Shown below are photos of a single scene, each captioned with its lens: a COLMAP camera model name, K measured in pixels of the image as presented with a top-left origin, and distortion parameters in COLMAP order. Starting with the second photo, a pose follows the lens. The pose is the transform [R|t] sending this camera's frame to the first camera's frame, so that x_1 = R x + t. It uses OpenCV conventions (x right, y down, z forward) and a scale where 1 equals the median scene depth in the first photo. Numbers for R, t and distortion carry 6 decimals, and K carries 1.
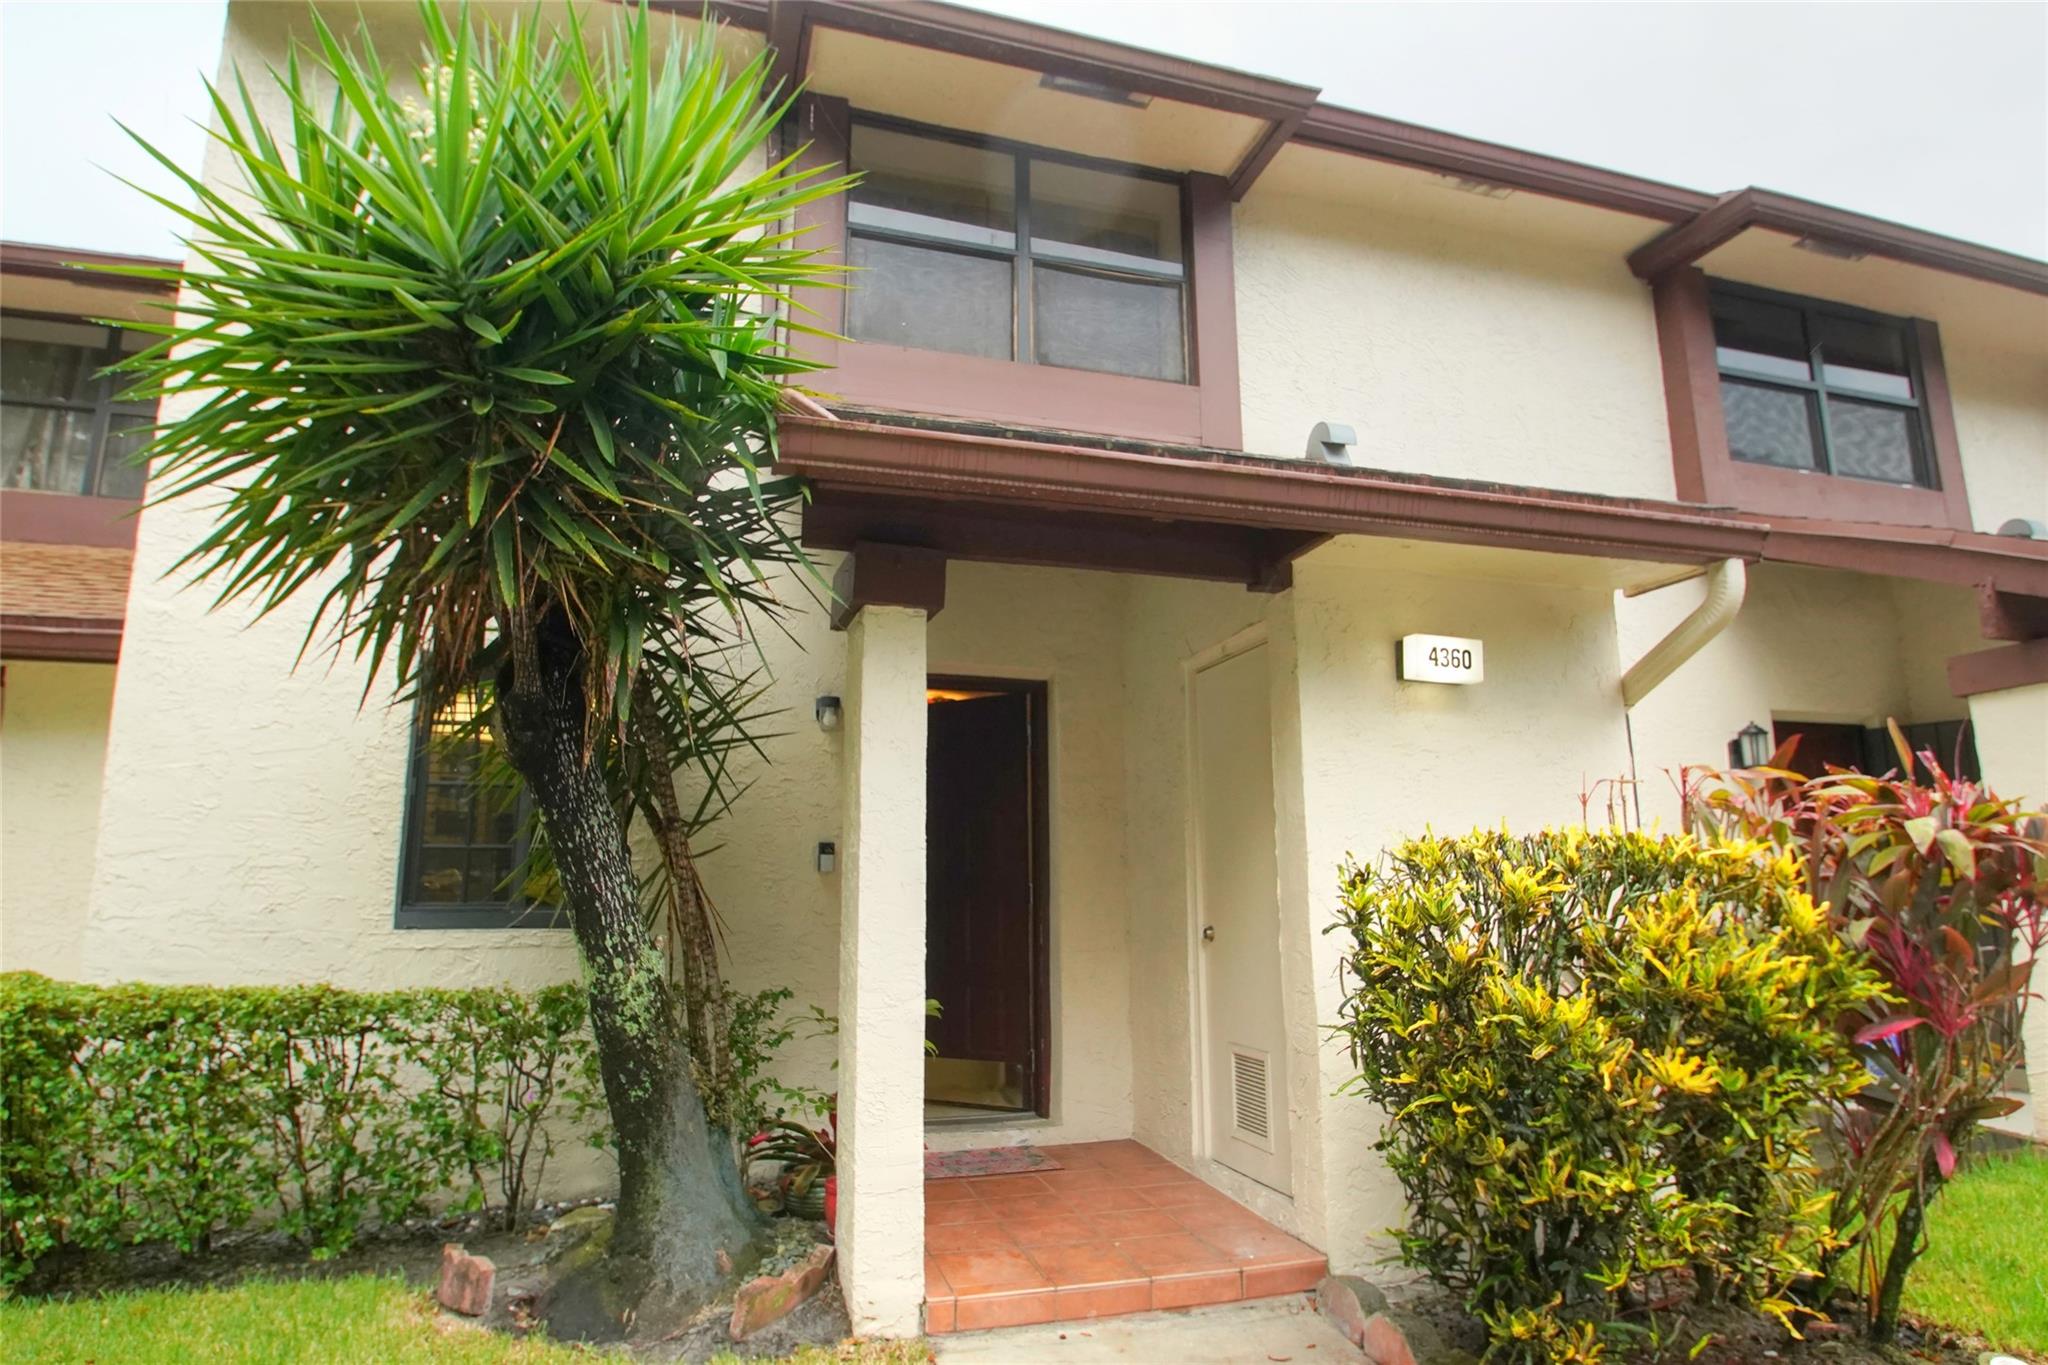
lens RADIAL K [[1210.3, 0, 1020.5], [0, 1210.3, 628.4], [0, 0, 1]] dist [0.000224, -0.037293]
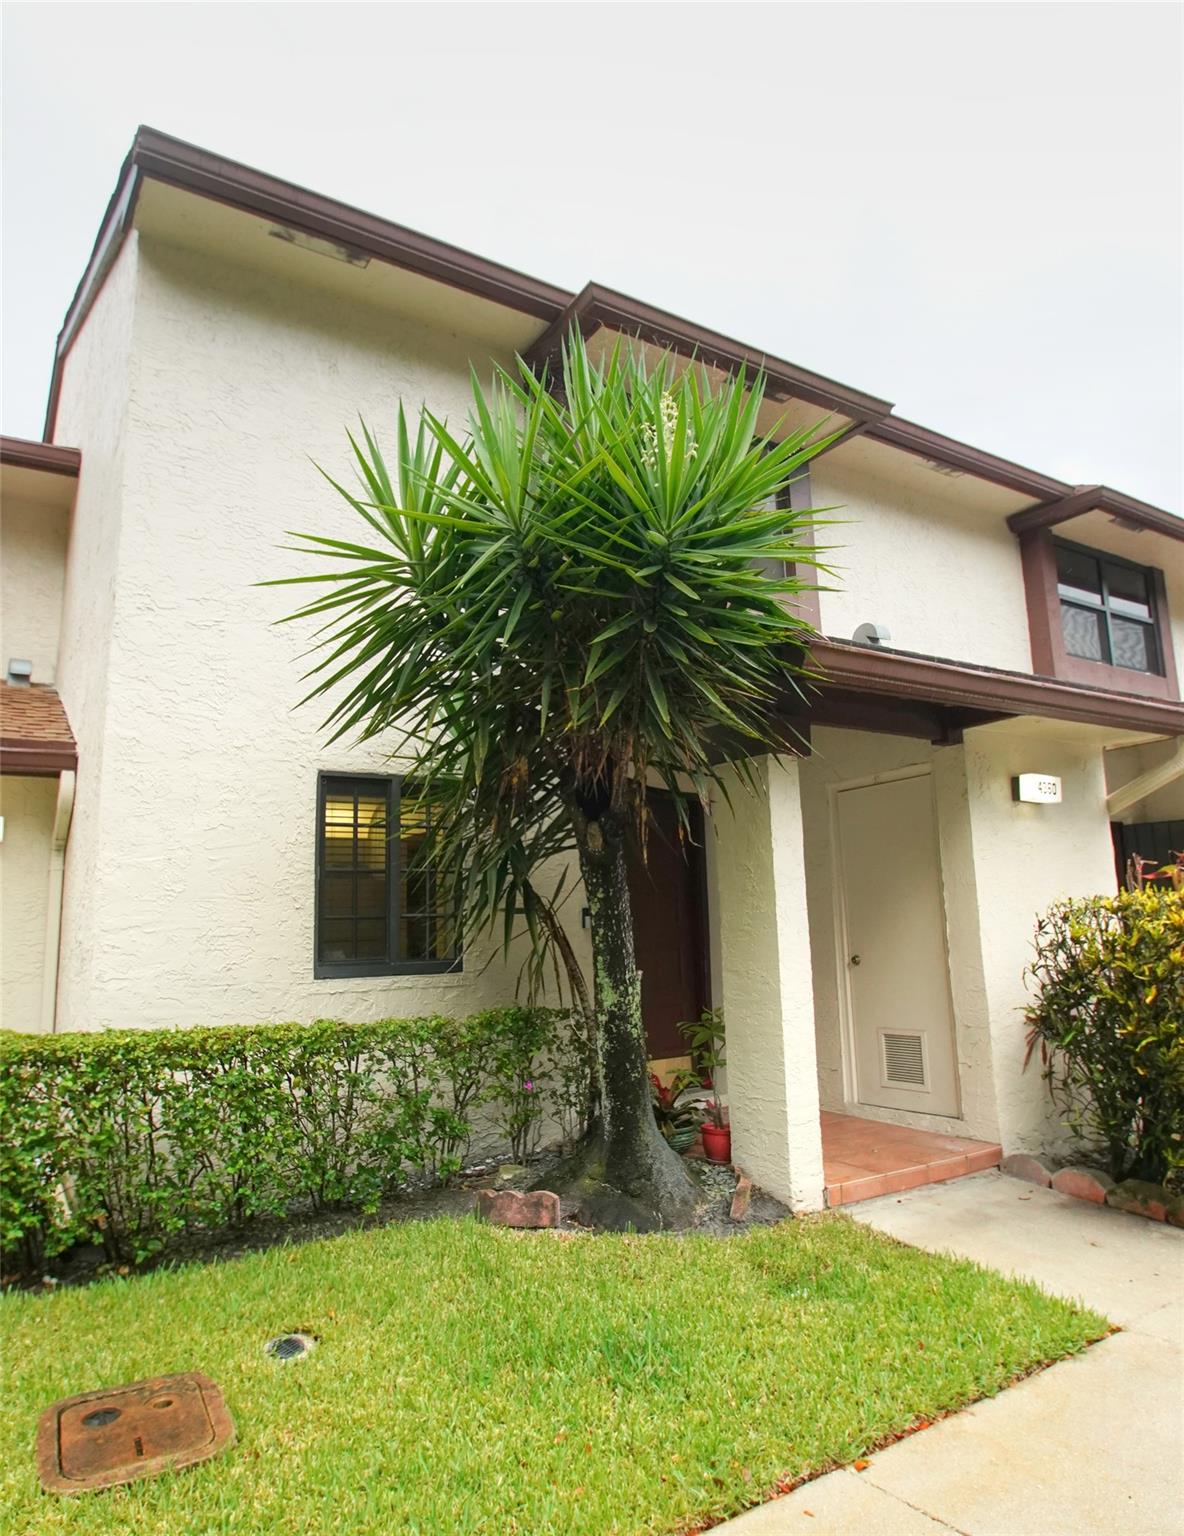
lens RADIAL K [[966.8, 0, 592.0], [0, 966.8, 768.0], [0, 0, 1]] dist [-0.034850, 0.043108]
pose [[0.967647, 0.015192, 0.251851, -0.475622], [-0.023843, 0.999225, 0.031332, -0.024399], [-0.251180, -0.036323, 0.967259, -0.096782]]
